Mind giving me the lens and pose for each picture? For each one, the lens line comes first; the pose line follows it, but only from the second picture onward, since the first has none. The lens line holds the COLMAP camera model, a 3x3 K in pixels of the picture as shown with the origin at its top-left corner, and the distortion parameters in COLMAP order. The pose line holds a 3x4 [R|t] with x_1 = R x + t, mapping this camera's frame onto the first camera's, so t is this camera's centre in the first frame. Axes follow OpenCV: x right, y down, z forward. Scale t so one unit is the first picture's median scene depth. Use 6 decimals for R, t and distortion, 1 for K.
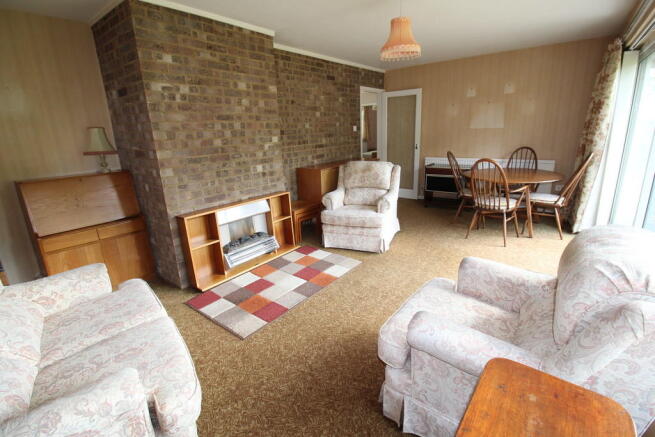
lens RADIAL K [[303.7, 0, 331.7], [0, 303.7, 216.9], [0, 0, 1]] dist [-0.022445, -0.001093]
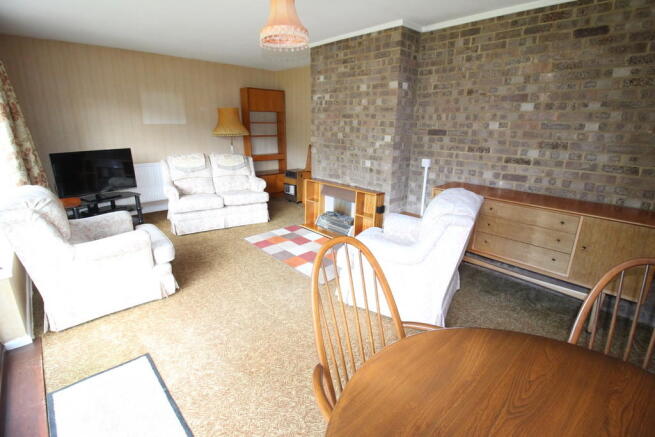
lens RADIAL K [[303.7, 0, 332.3], [0, 303.7, 216.5], [0, 0, 1]] dist [-0.022445, -0.001093]
pose [[-0.155073, 0.324637, -0.933040, 0.892245], [-0.277528, 0.892115, 0.356523, -0.362392], [0.948119, 0.314232, -0.048247, 1.058018]]
